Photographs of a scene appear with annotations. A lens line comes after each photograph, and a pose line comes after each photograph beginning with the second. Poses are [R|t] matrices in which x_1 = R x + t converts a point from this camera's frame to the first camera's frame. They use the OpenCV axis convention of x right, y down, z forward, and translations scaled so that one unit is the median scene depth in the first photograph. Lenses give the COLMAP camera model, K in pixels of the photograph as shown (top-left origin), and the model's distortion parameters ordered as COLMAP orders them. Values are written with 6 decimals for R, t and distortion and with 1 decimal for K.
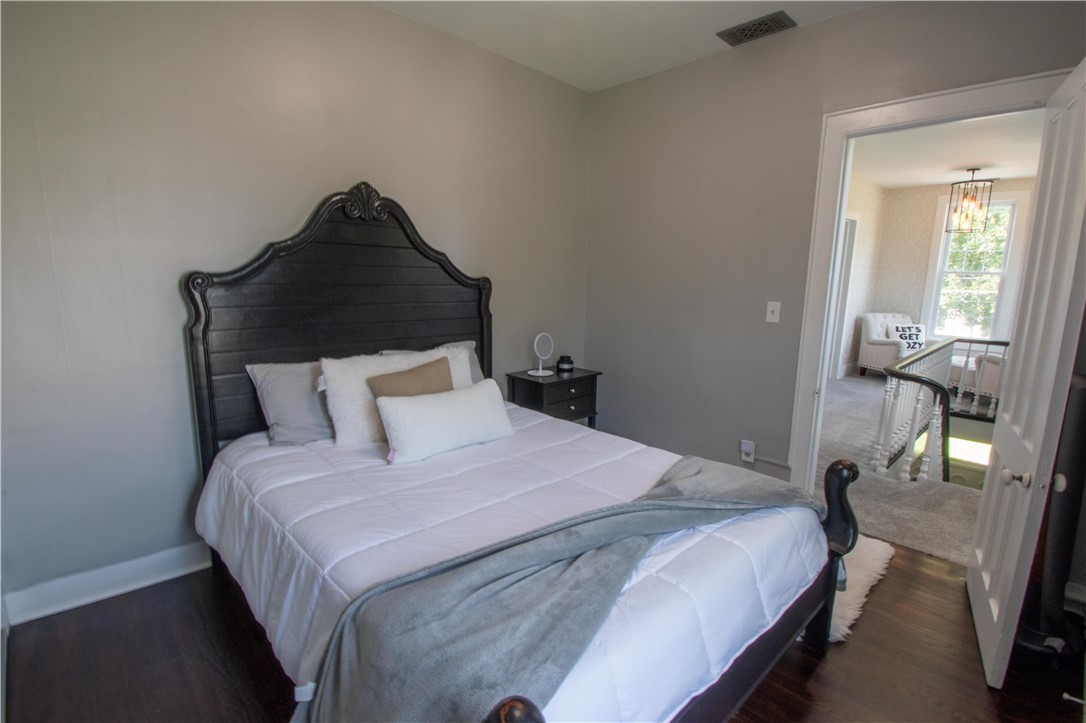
lens RADIAL K [[492.0, 0, 543.1], [0, 492.0, 360.3], [0, 0, 1]] dist [0.021067, -0.025955]
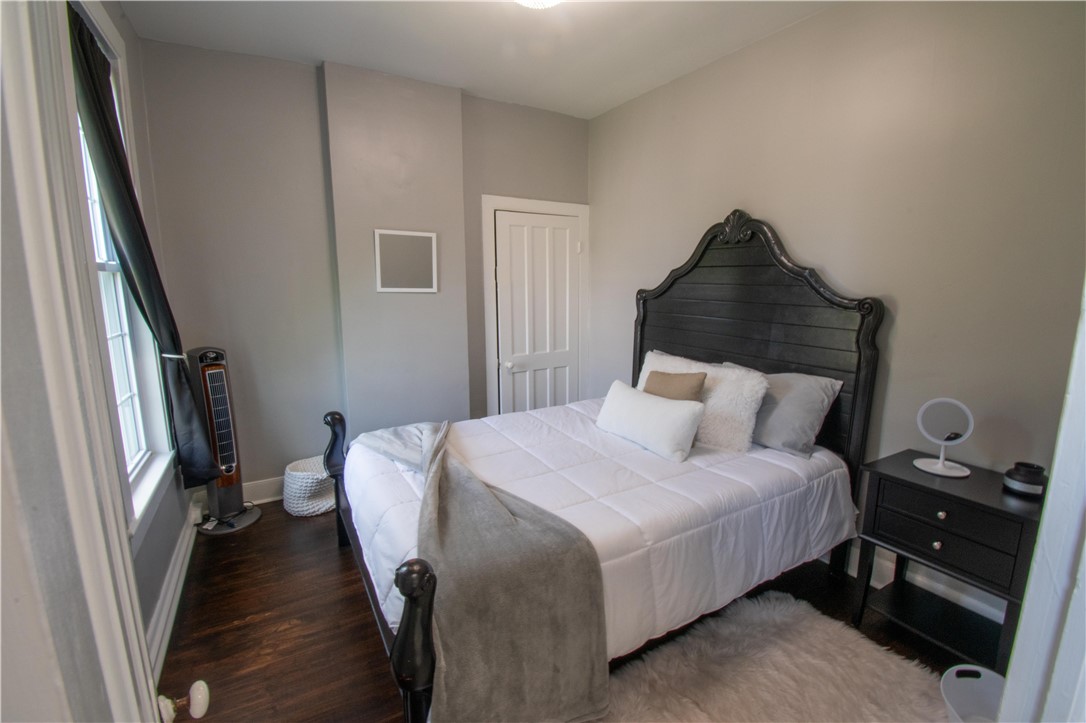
lens RADIAL K [[465.0, 0, 543.0], [0, 465.0, 361.5], [0, 0, 1]] dist [-0.000604, -0.000063]
pose [[-0.220046, 0.144020, -0.964800, 1.460506], [-0.173071, 0.967587, 0.183909, -0.269735], [0.960014, 0.207447, -0.187988, 1.572929]]
